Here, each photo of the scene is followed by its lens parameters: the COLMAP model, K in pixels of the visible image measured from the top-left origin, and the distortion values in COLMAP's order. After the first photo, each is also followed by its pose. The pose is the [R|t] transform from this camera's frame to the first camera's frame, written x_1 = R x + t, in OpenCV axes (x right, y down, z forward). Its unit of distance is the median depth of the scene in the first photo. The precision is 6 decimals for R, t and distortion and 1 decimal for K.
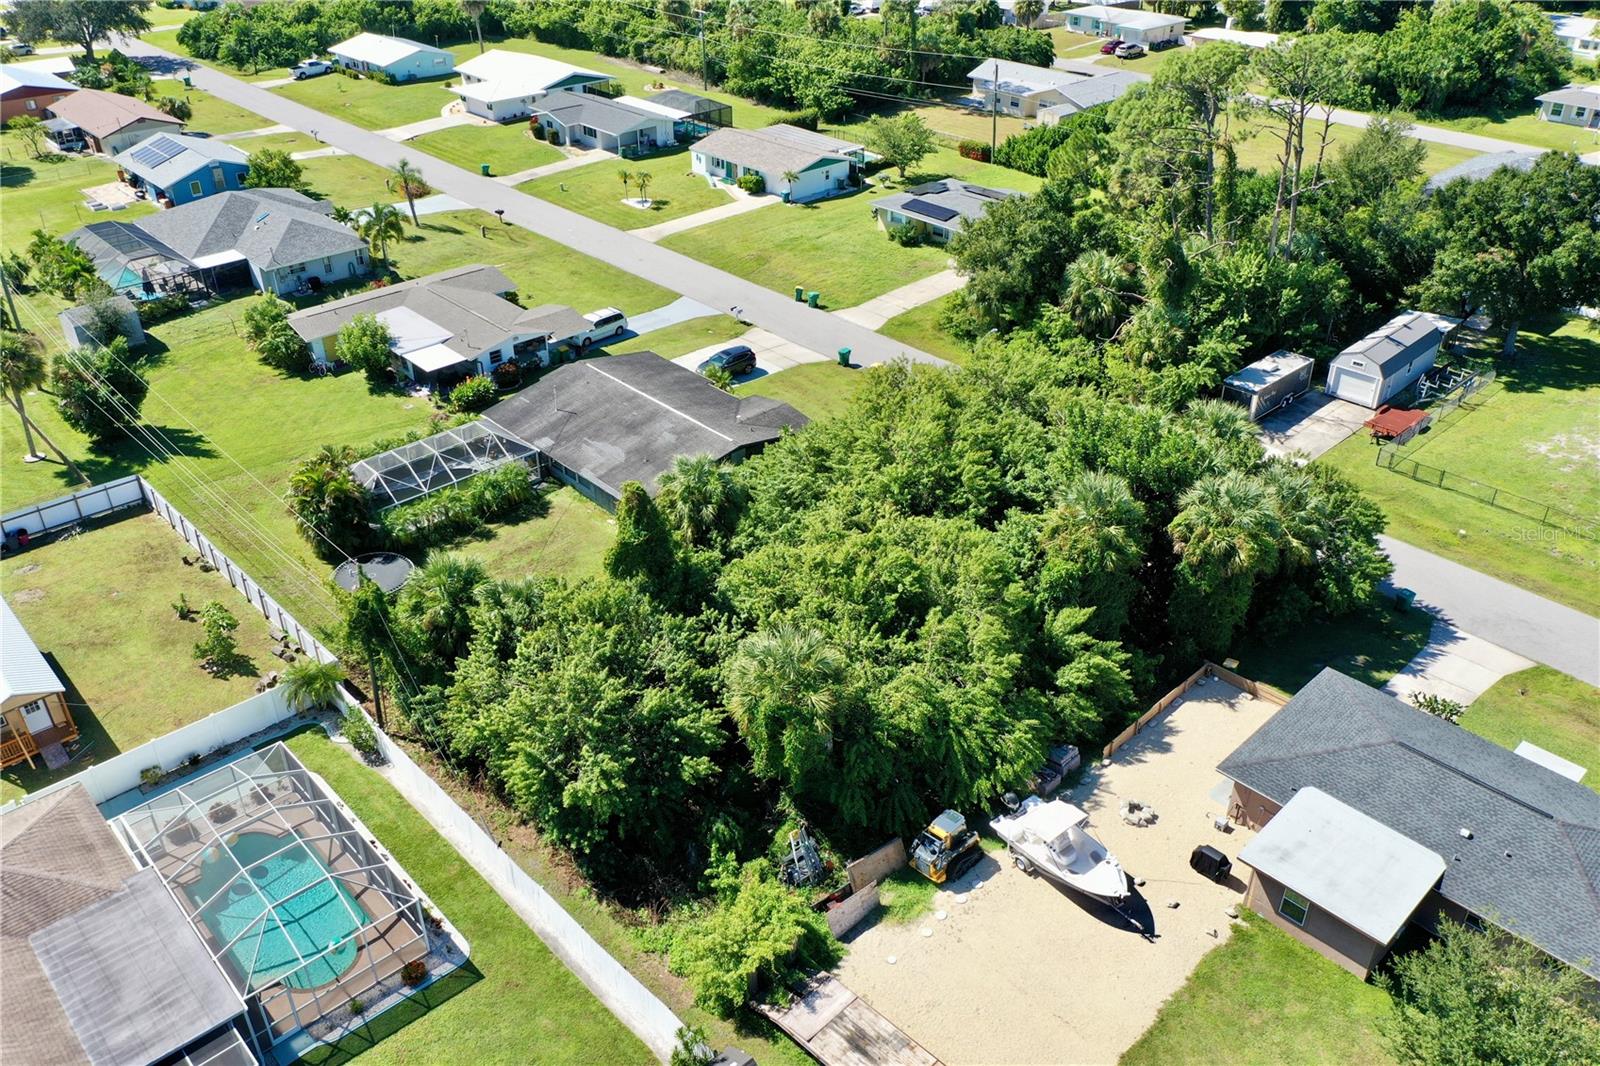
lens RADIAL K [[1263.0, 0, 800.0], [0, 1263.0, 533.0], [0, 0, 1]] dist [-0.002165, -0.007524]
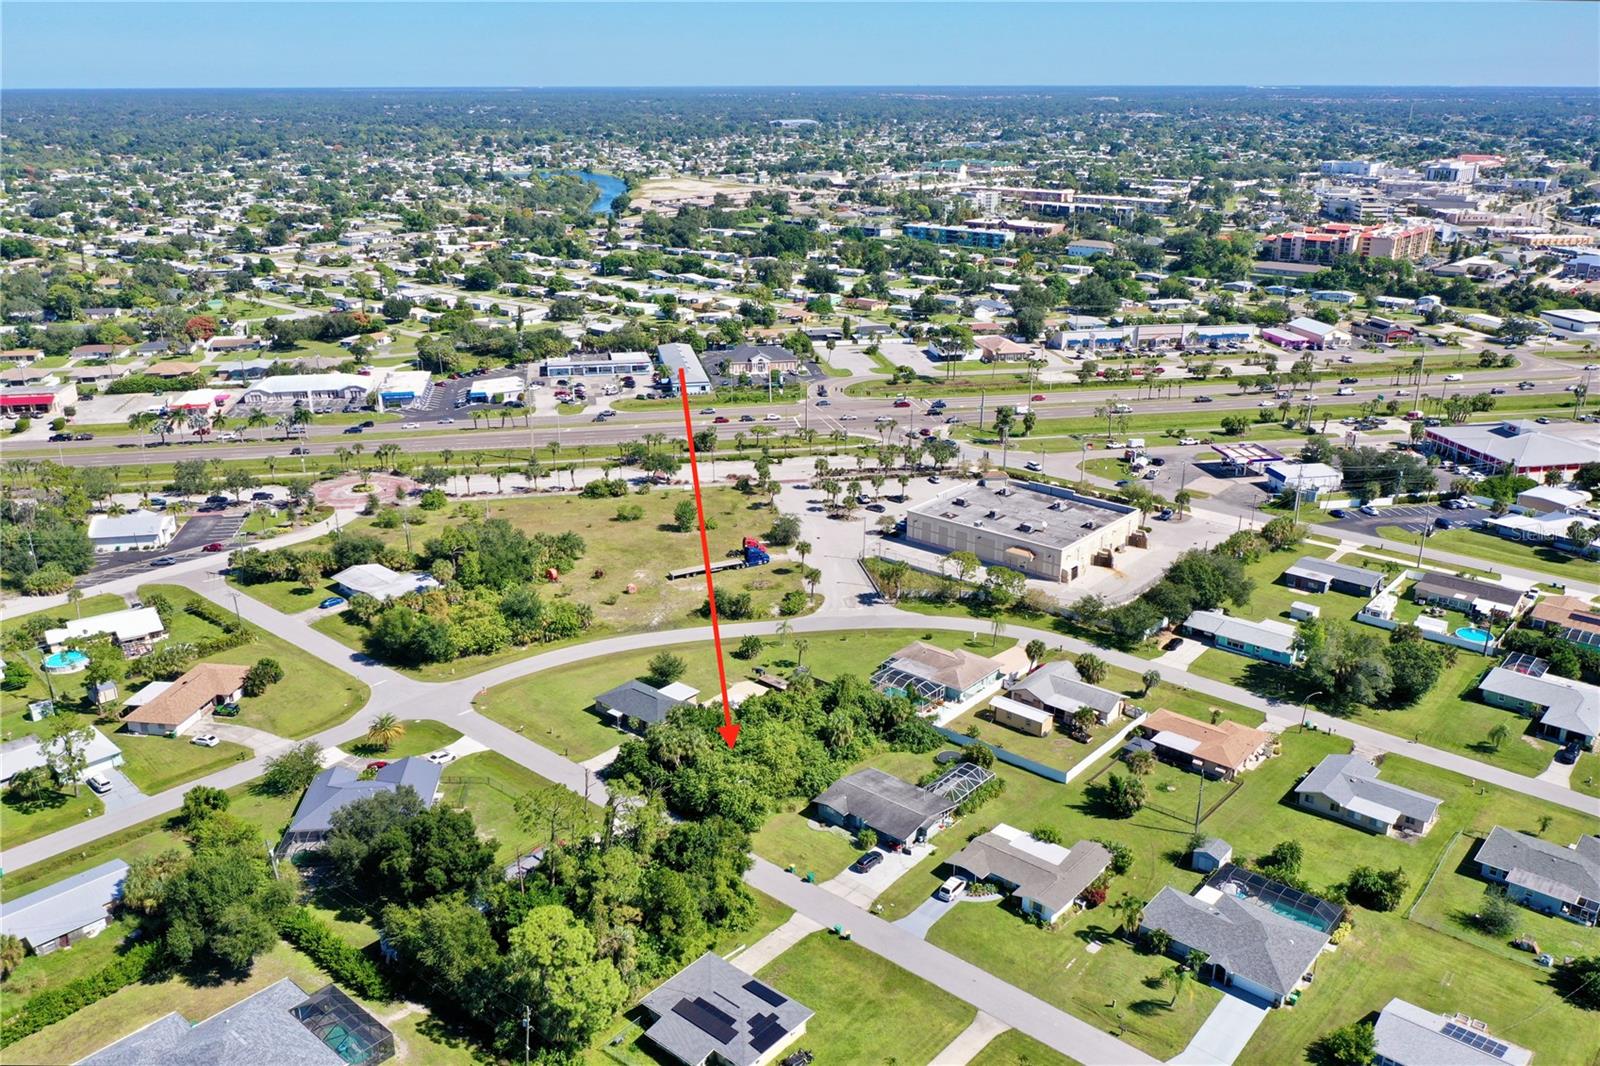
lens RADIAL K [[1283.3, 0, 800.0], [0, 1283.3, 533.0], [0, 0, 1]] dist [-0.001561, -0.000592]
pose [[-0.993887, 0.037546, -0.103824, 0.216122], [-0.057497, 0.626775, 0.777076, -1.820111], [0.094250, 0.778295, -0.620785, 1.680633]]
